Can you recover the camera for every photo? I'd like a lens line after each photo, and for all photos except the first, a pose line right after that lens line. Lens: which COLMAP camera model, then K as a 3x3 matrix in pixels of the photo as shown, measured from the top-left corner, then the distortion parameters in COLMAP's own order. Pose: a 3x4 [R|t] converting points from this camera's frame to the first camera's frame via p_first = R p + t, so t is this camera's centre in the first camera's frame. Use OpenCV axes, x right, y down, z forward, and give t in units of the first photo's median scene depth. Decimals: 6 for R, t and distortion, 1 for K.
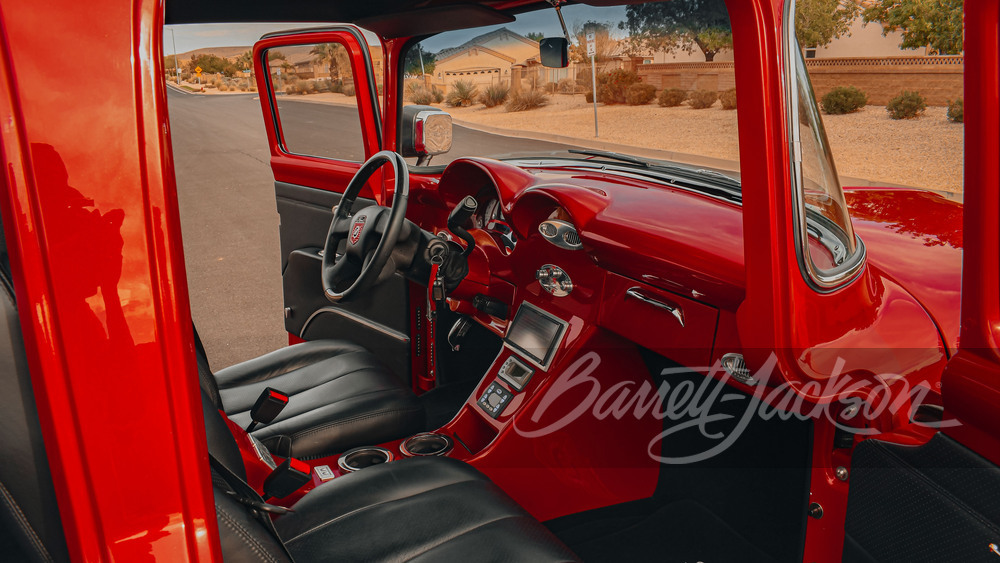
lens RADIAL K [[766.1, 0, 507.4], [0, 766.1, 315.1], [0, 0, 1]] dist [-0.084471, -0.004673]
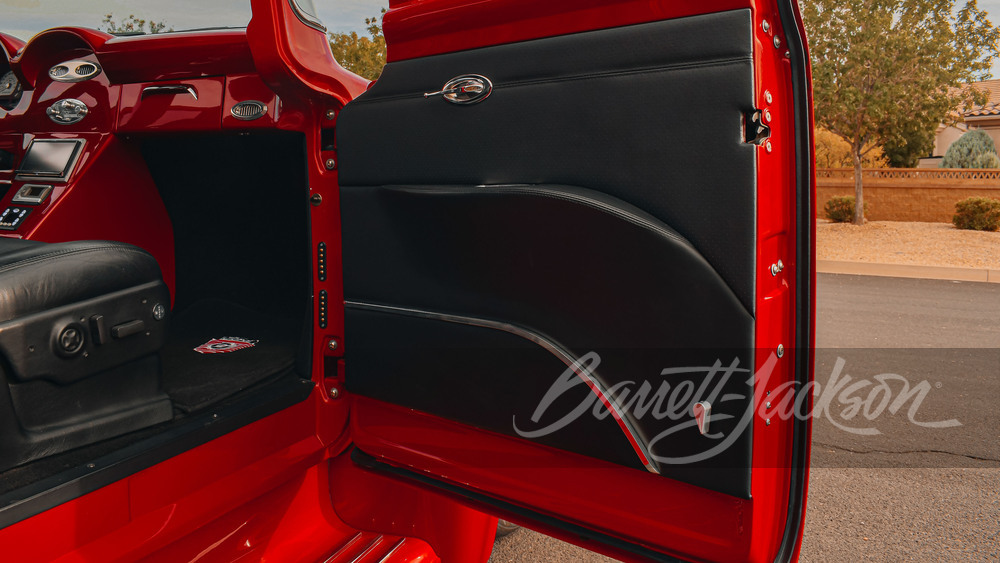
lens RADIAL K [[766.1, 0, 483.2], [0, 766.1, 218.2], [0, 0, 1]] dist [-0.084471, -0.004673]
pose [[0.782874, -0.013789, 0.622028, -0.091584], [0.167173, 0.967652, -0.188951, 0.267010], [-0.599301, 0.251911, 0.759855, -0.094433]]
